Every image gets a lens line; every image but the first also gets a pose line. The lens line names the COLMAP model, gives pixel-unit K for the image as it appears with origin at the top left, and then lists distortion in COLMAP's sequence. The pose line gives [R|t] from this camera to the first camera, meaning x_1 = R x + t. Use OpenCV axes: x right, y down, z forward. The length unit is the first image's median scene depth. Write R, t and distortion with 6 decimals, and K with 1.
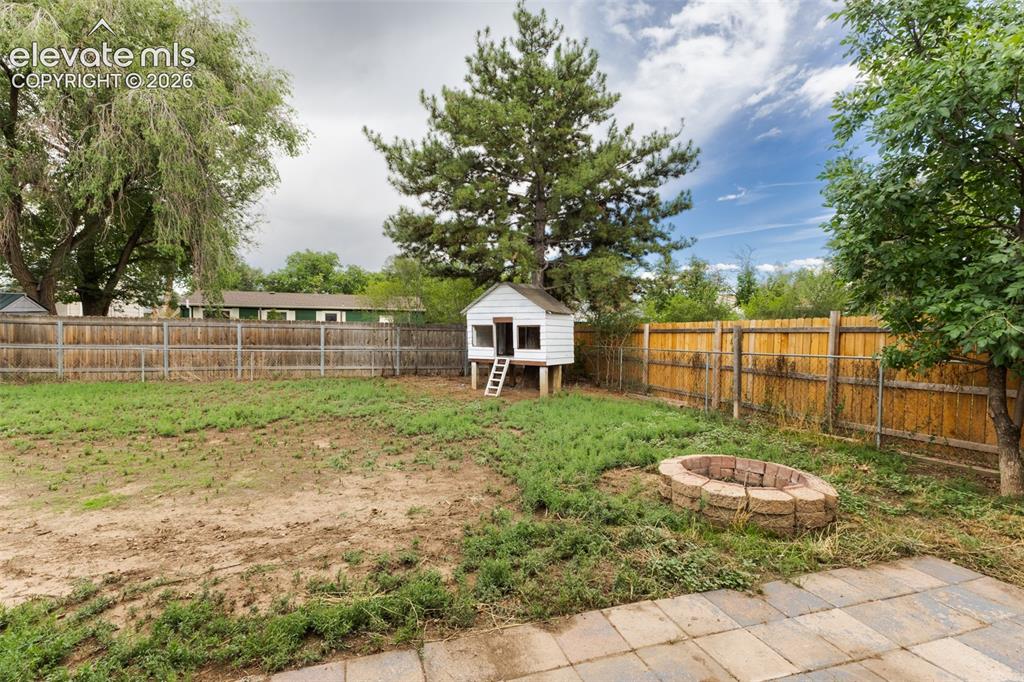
lens RADIAL K [[448.5, 0, 516.6], [0, 448.5, 344.5], [0, 0, 1]] dist [0.009693, -0.003388]
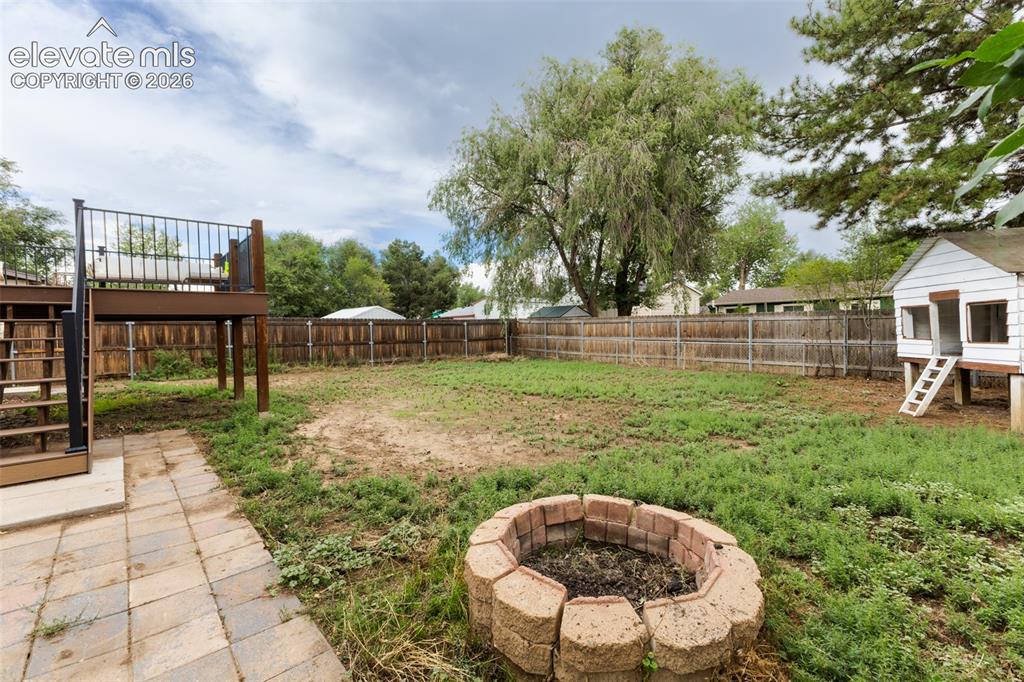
lens RADIAL K [[448.5, 0, 514.4], [0, 448.5, 338.2], [0, 0, 1]] dist [0.009693, -0.003388]
pose [[0.413729, 0.002149, -0.910397, 0.249814], [-0.008828, 0.999960, -0.001651, 0.008643], [0.910357, 0.008720, 0.413732, 0.172979]]
